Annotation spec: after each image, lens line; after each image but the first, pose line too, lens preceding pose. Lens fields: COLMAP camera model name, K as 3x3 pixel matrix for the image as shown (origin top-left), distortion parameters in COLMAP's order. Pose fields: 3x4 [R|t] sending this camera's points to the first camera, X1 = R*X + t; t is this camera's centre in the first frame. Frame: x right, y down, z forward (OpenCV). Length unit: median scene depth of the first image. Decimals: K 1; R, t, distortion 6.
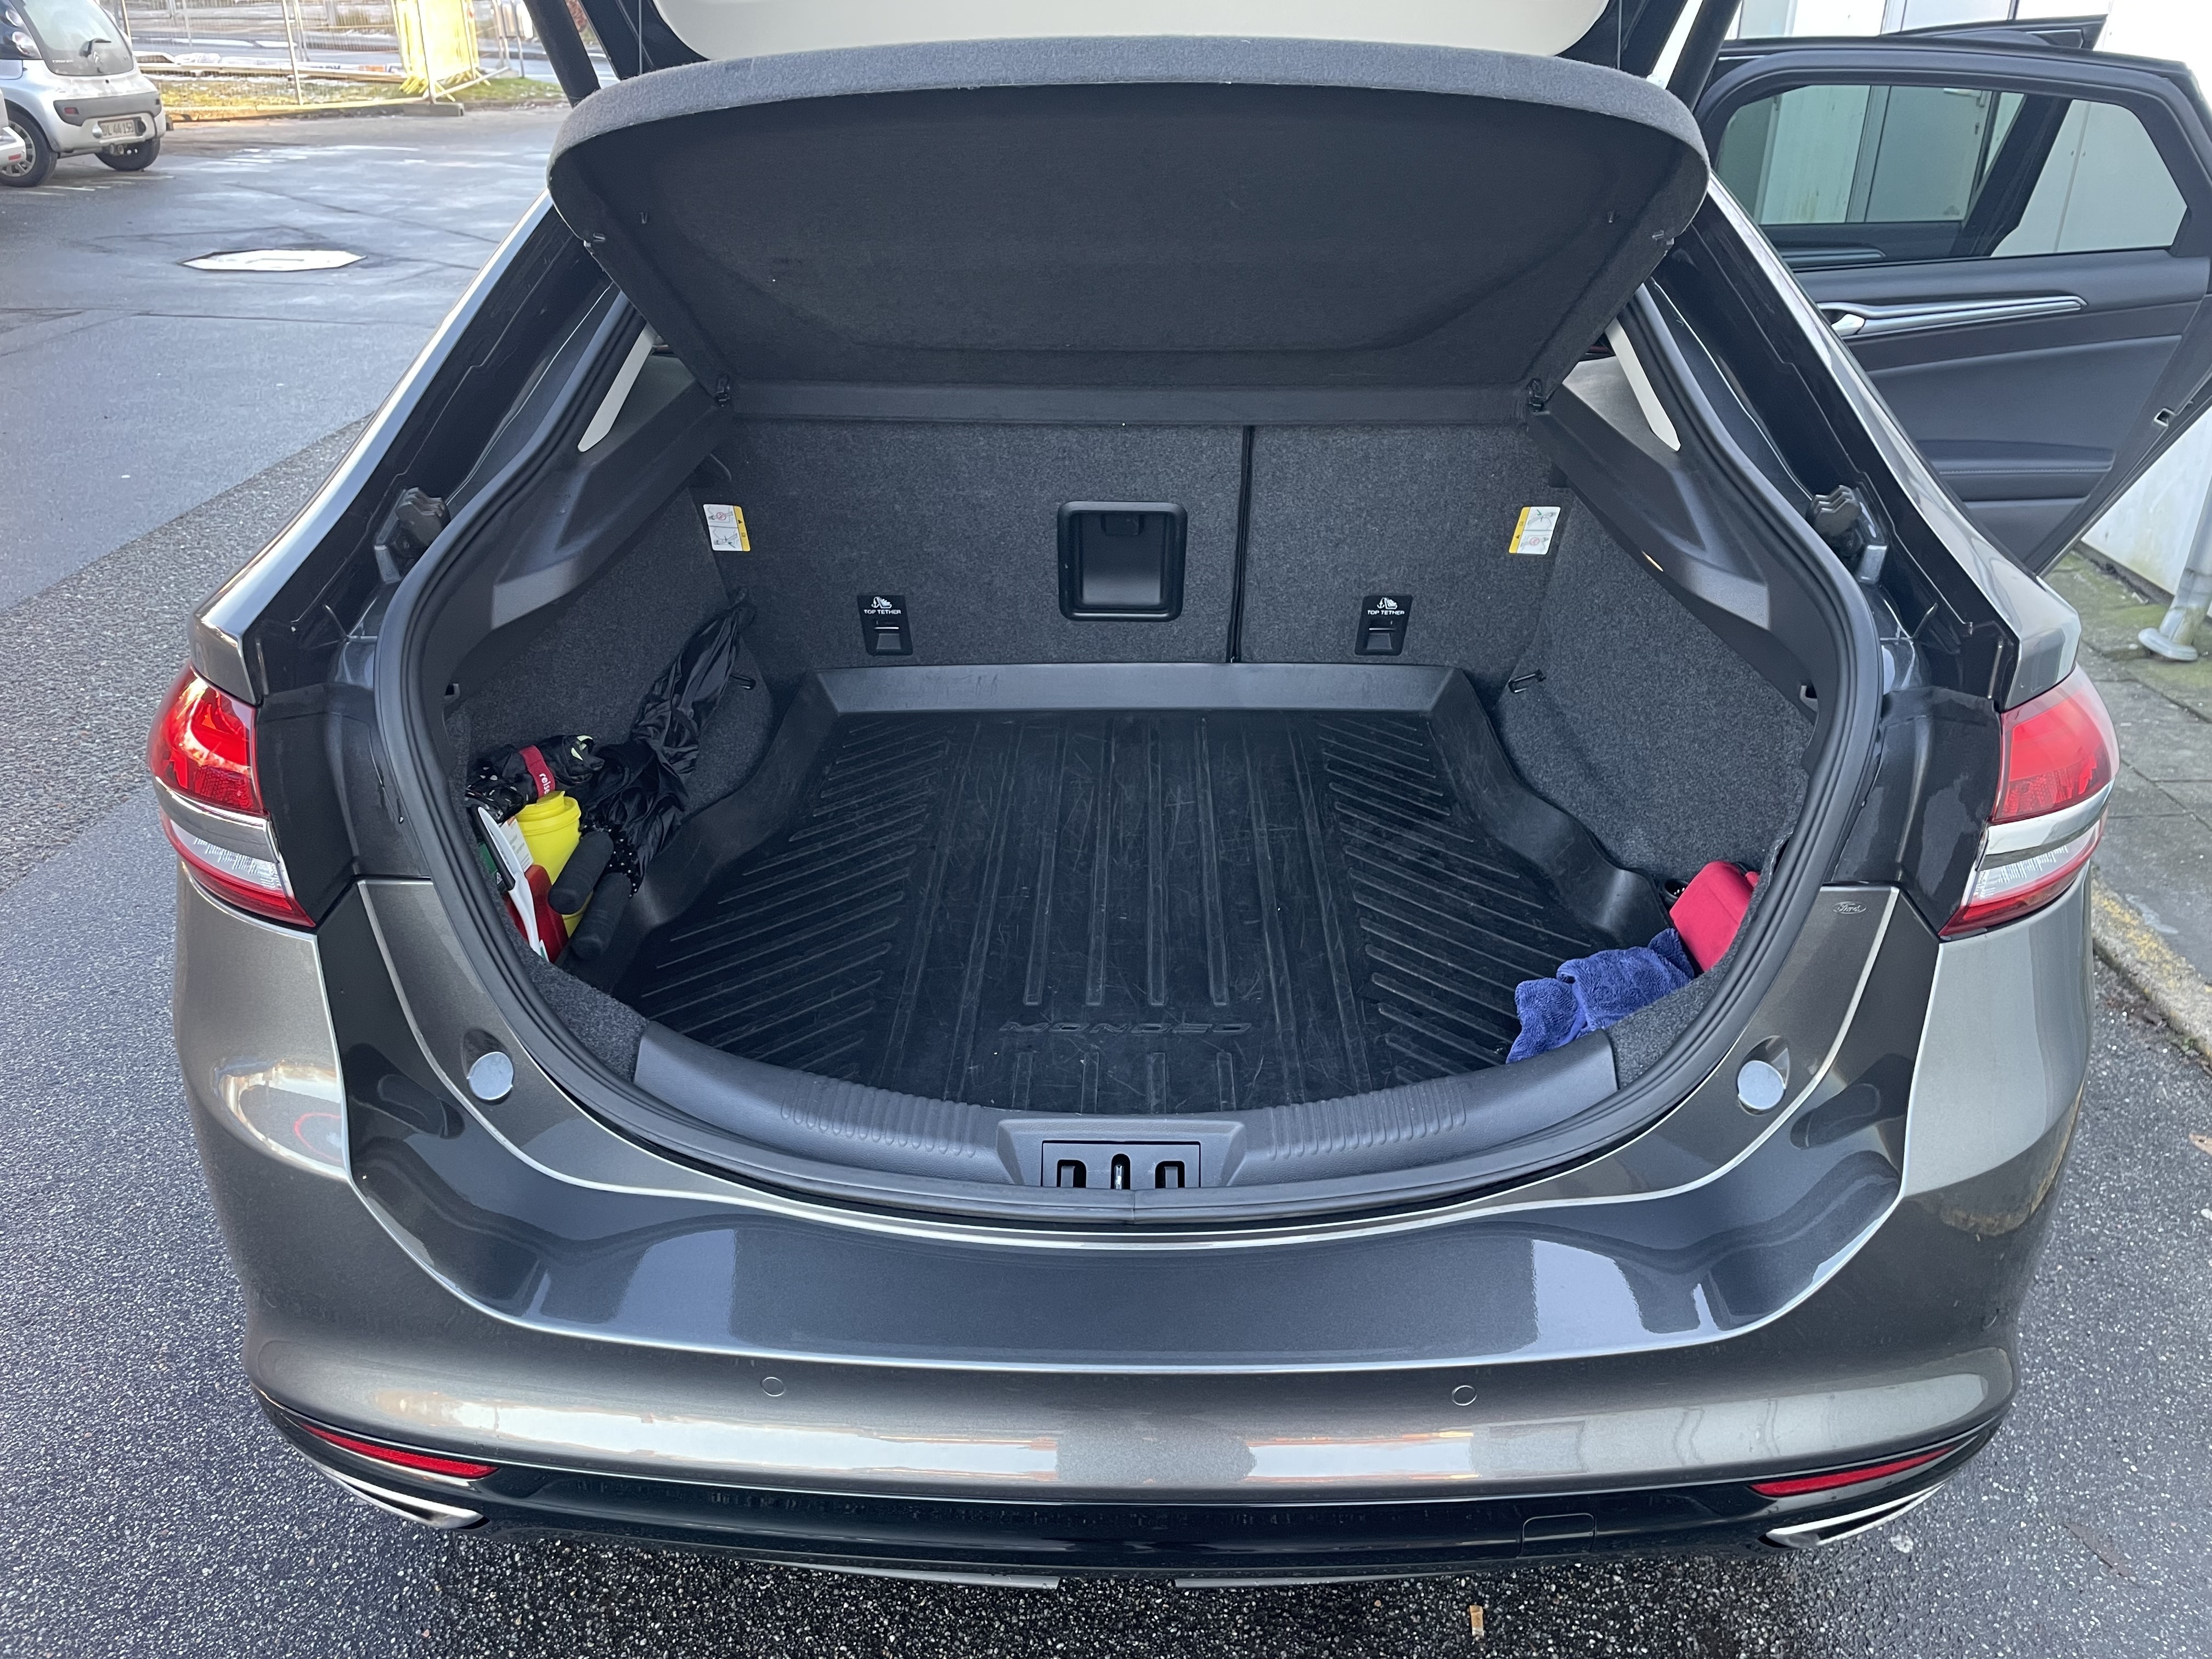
lens RADIAL K [[1591.3, 0, 1097.7], [0, 1591.3, 825.9], [0, 0, 1]] dist [0.082377, -0.091510]
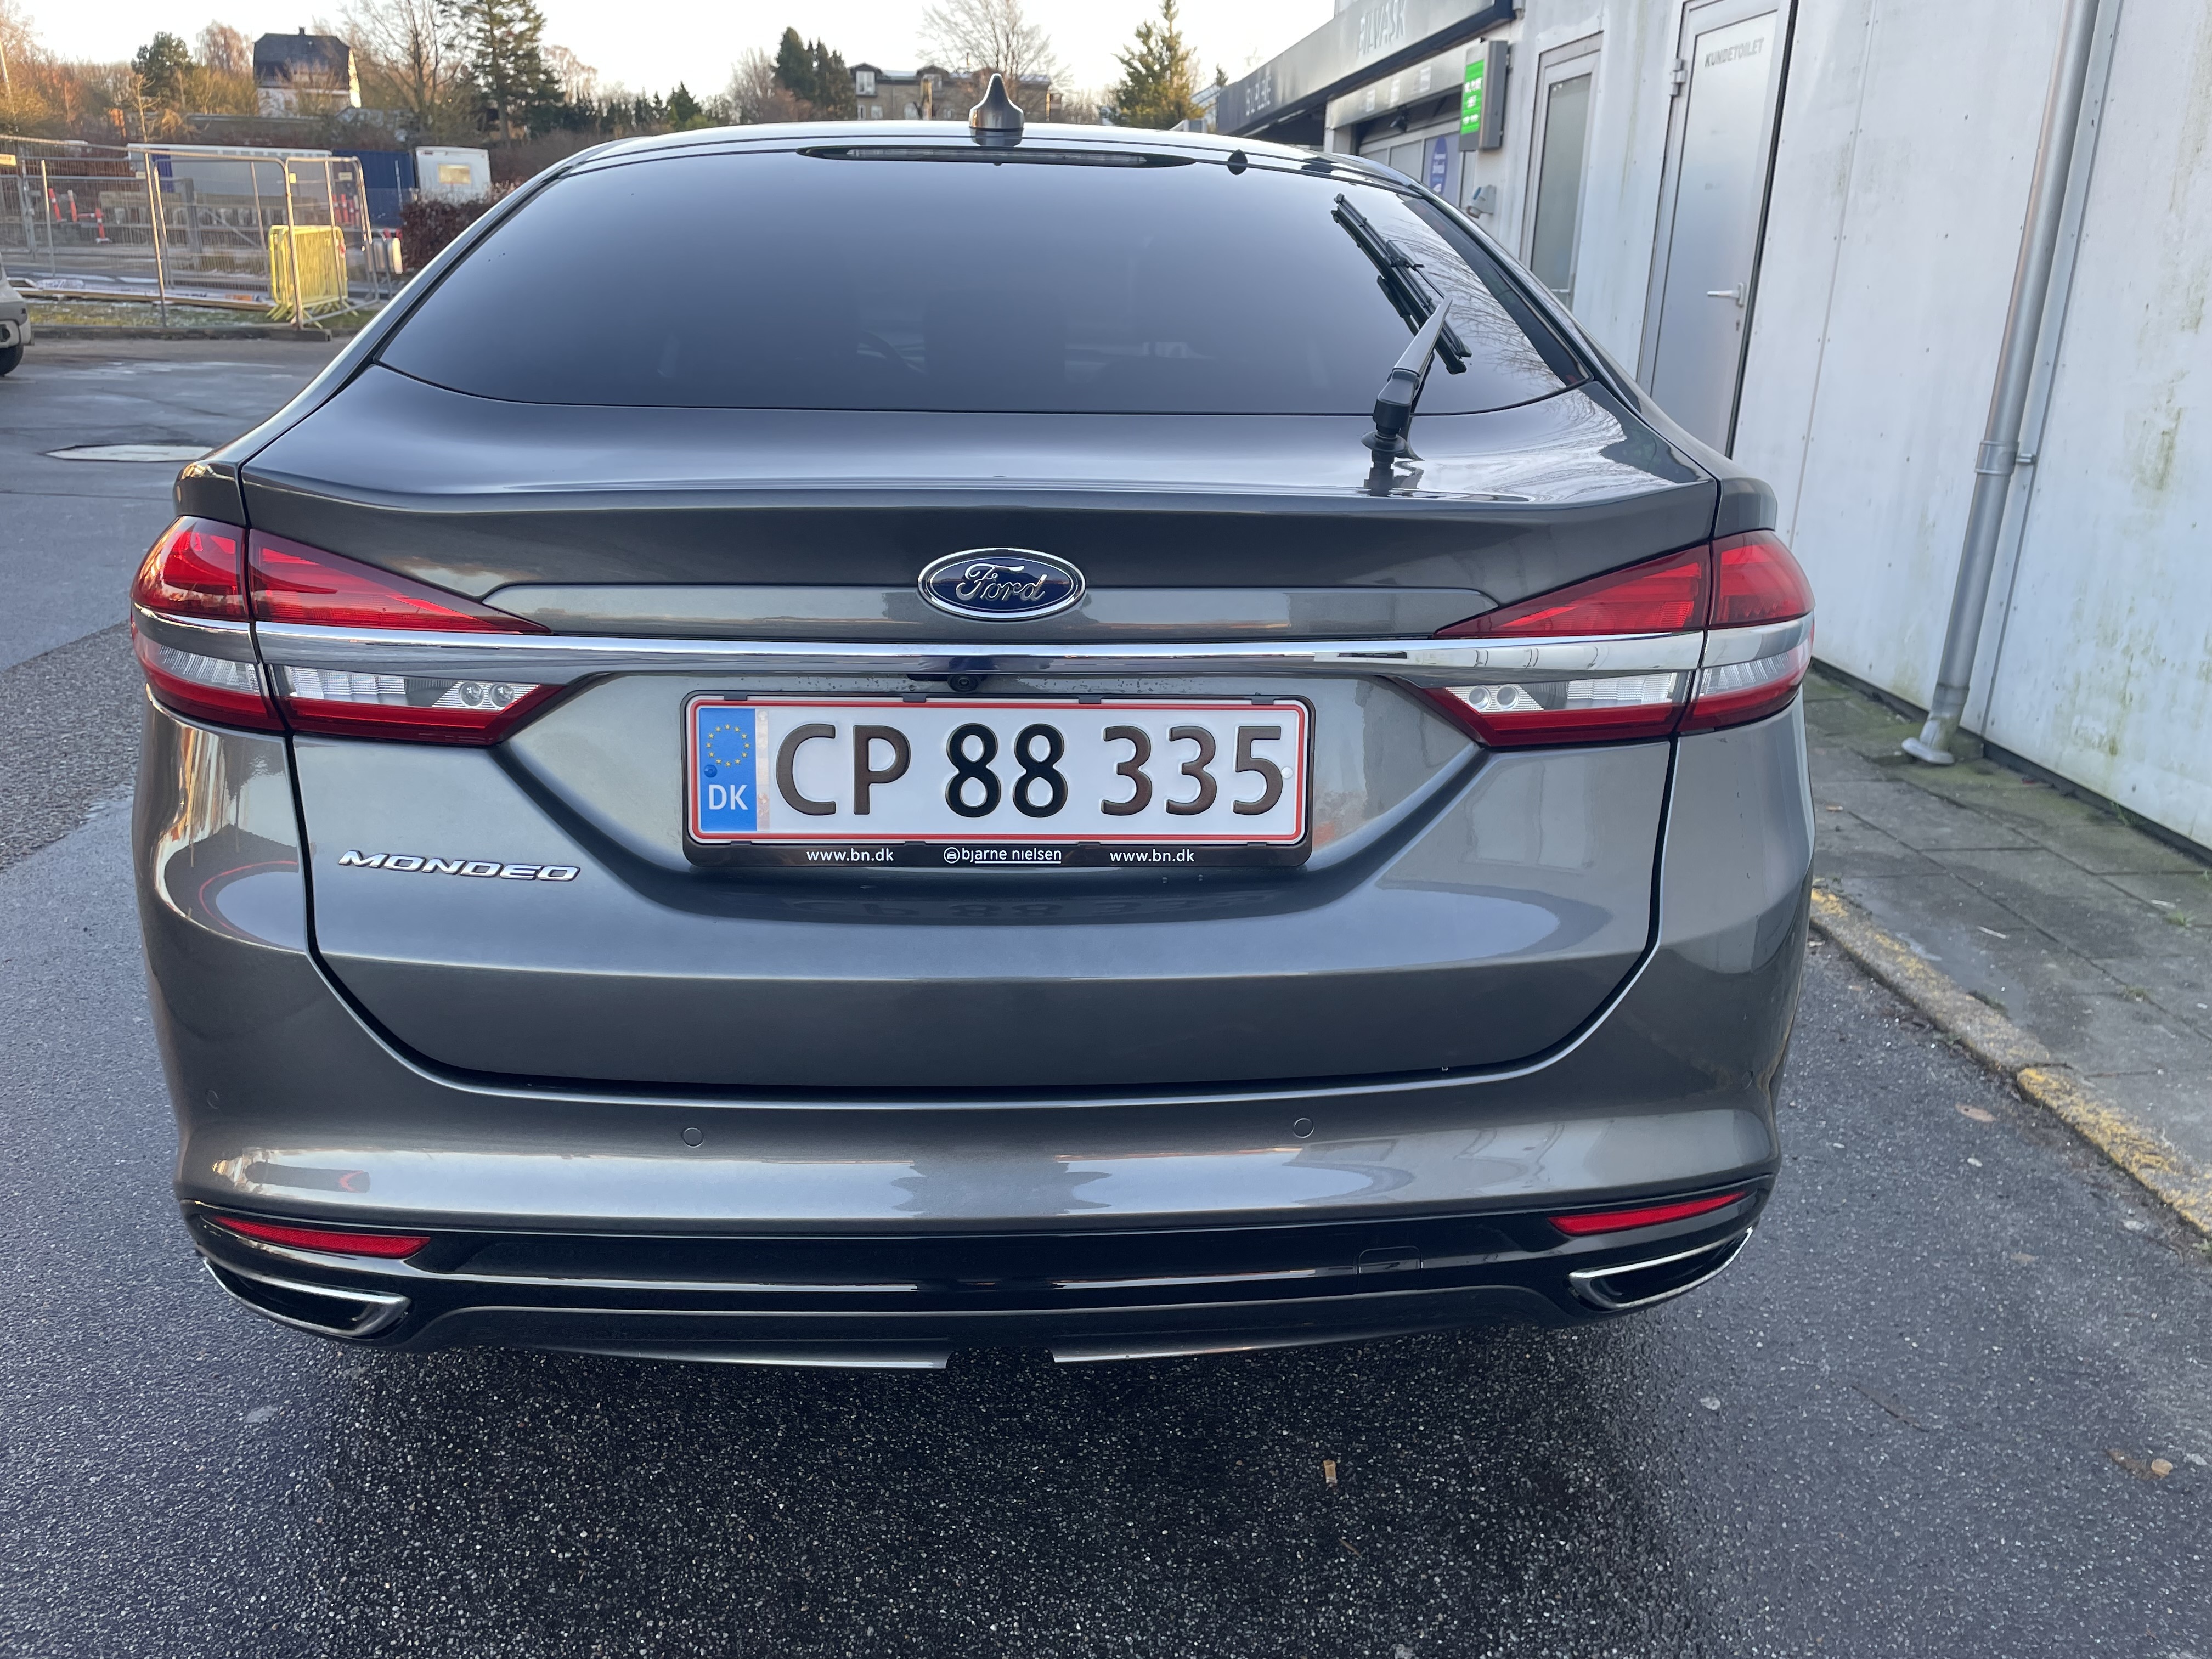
lens RADIAL K [[1591.3, 0, 1097.7], [0, 1591.3, 825.9], [0, 0, 1]] dist [0.082377, -0.091510]
pose [[0.996202, -0.012887, 0.086111, -0.006753], [0.024576, 0.990391, -0.136094, 0.199356], [-0.083530, 0.137694, 0.986946, -0.102589]]
